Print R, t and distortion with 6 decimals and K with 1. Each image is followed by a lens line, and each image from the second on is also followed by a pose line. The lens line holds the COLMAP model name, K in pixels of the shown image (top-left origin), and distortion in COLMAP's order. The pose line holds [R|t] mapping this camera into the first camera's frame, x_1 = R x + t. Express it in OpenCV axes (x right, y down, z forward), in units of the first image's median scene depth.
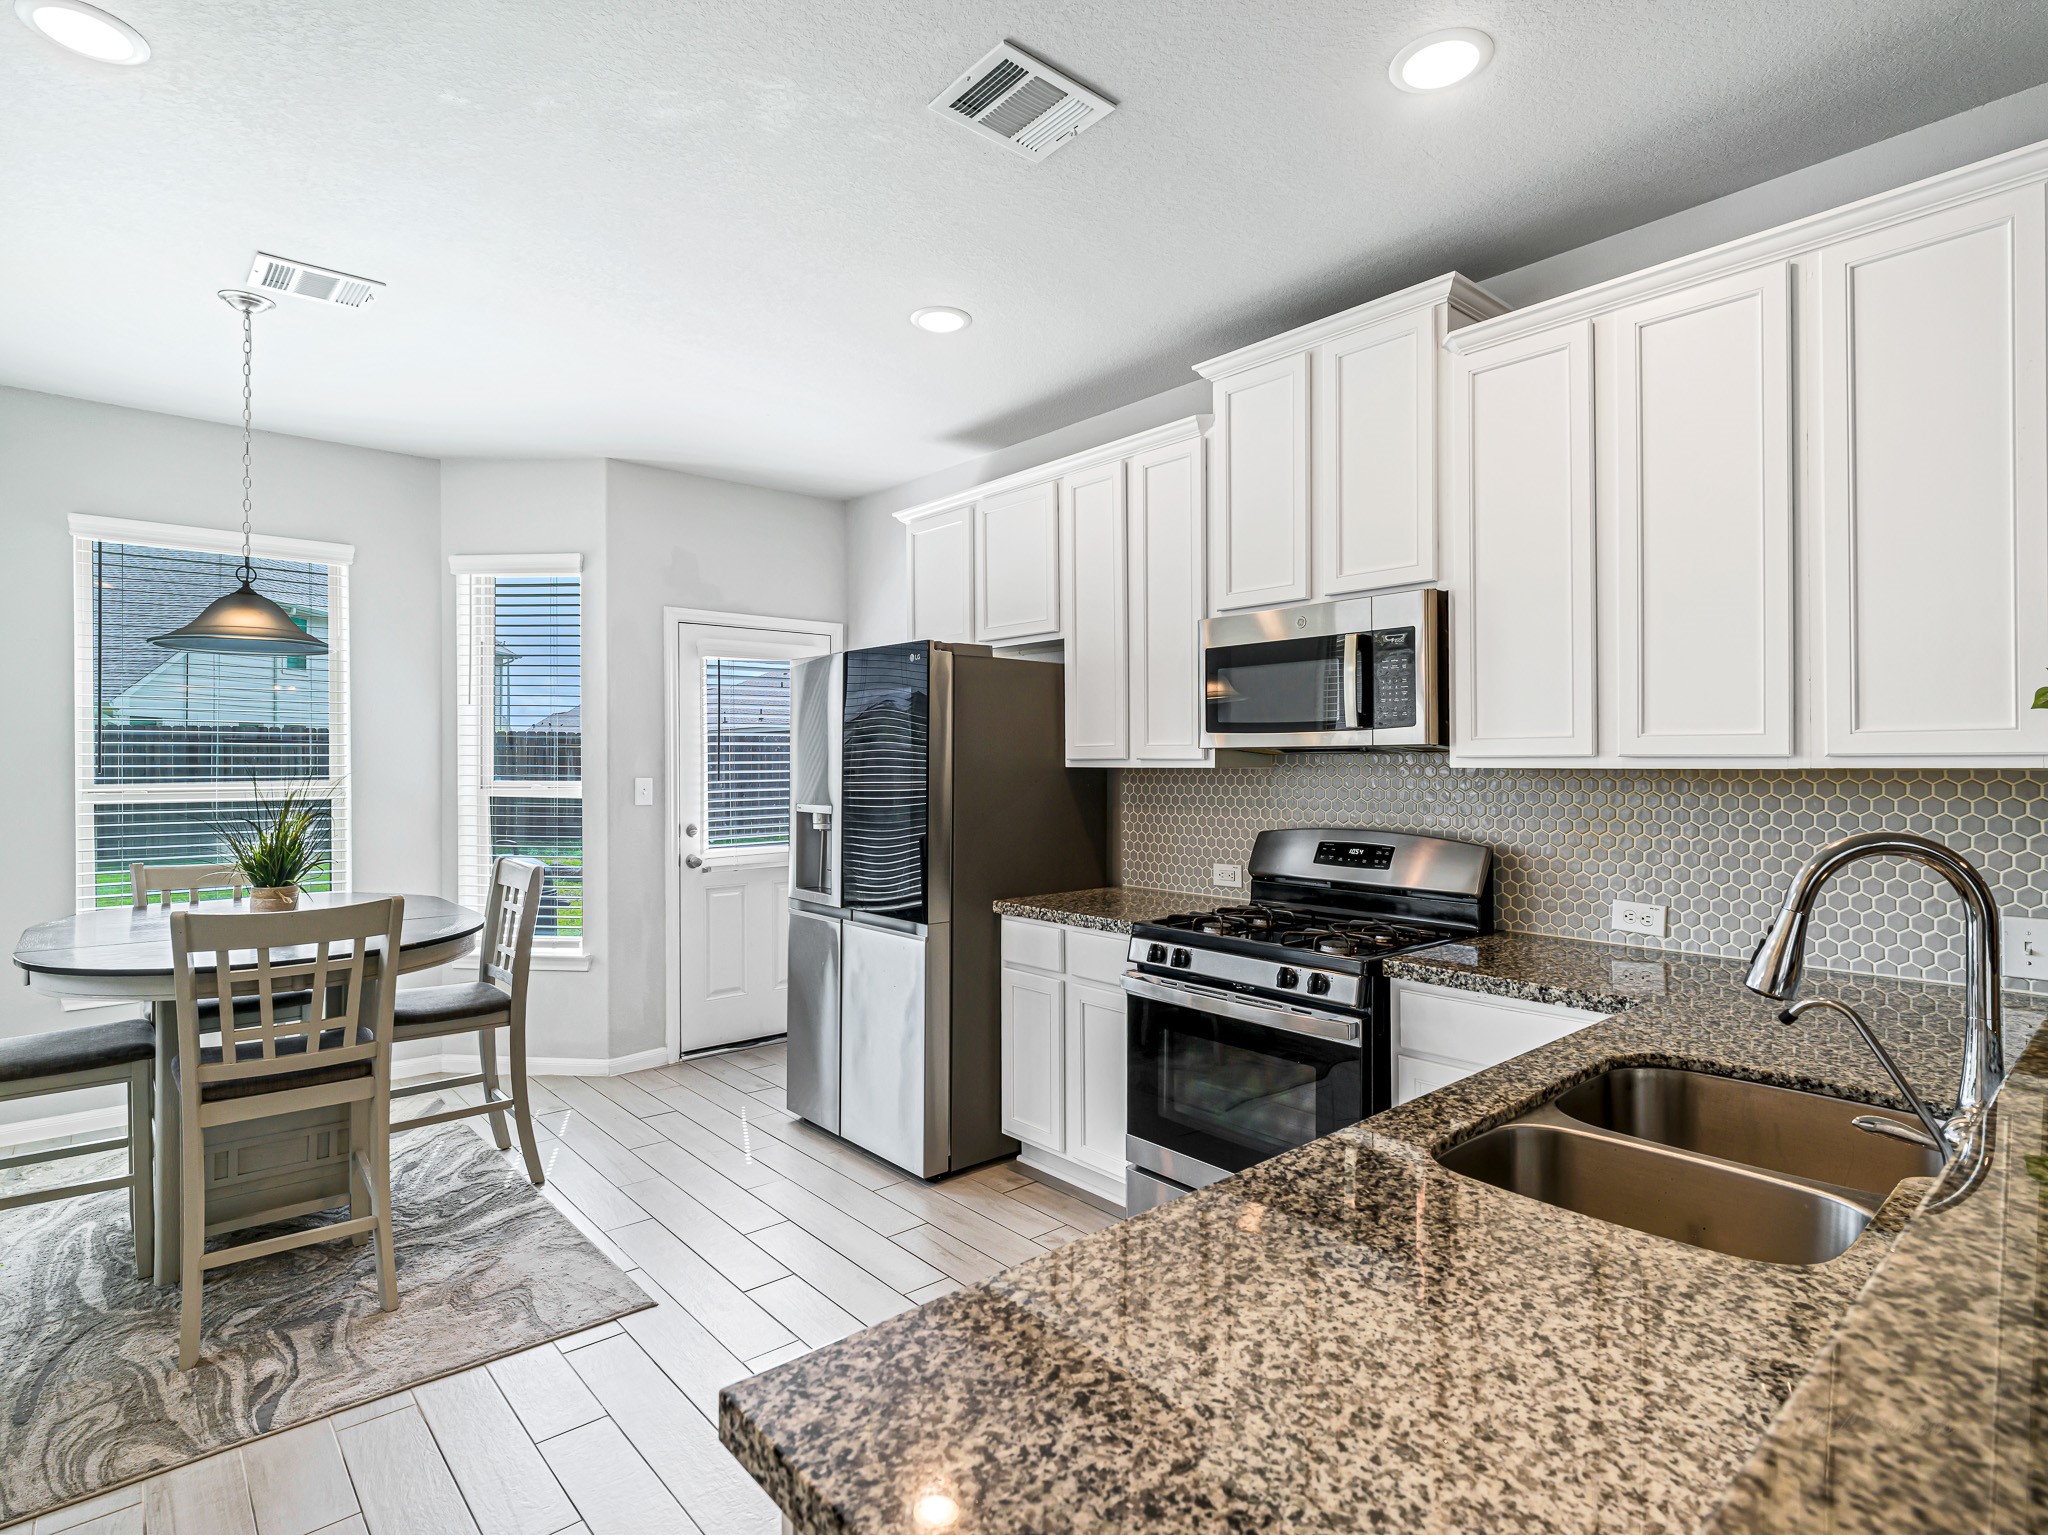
lens RADIAL K [[1022.0, 0, 1012.7], [0, 1022.0, 753.1], [0, 0, 1]] dist [0.001835, 0.000275]
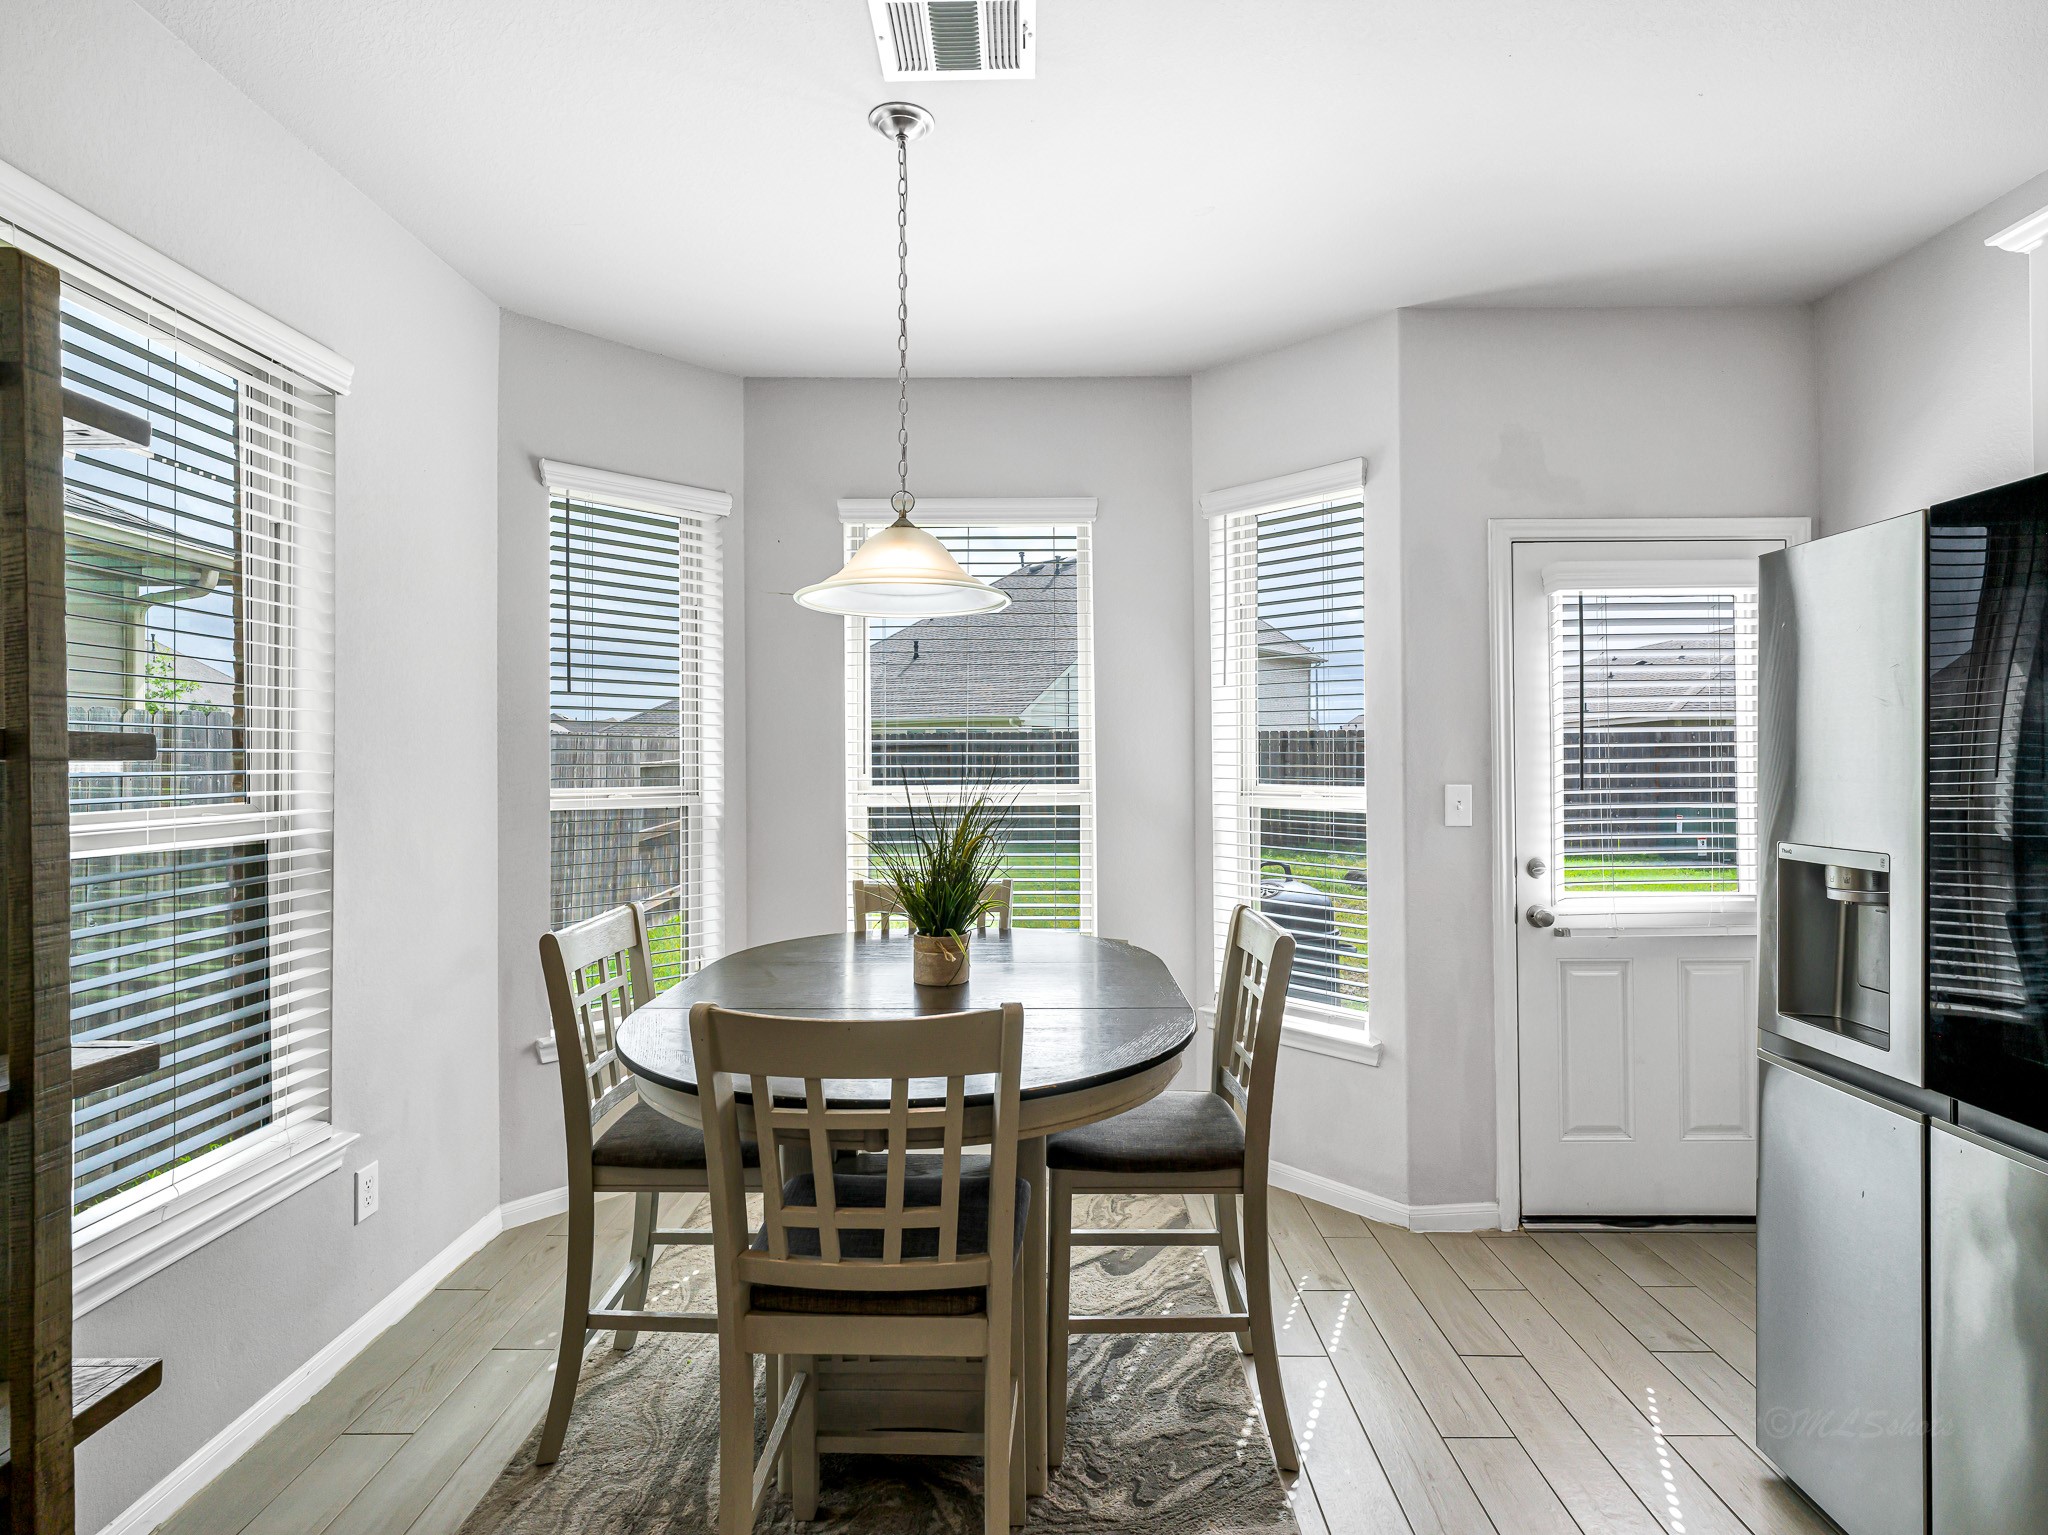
lens RADIAL K [[1045.5, 0, 1031.7], [0, 1045.5, 760.0], [0, 0, 1]] dist [0.002575, -0.000802]
pose [[0.747361, -0.004150, -0.664405, -0.124843], [0.008353, 0.999960, 0.003149, 0.004353], [0.664366, -0.007903, 0.747366, 0.330317]]
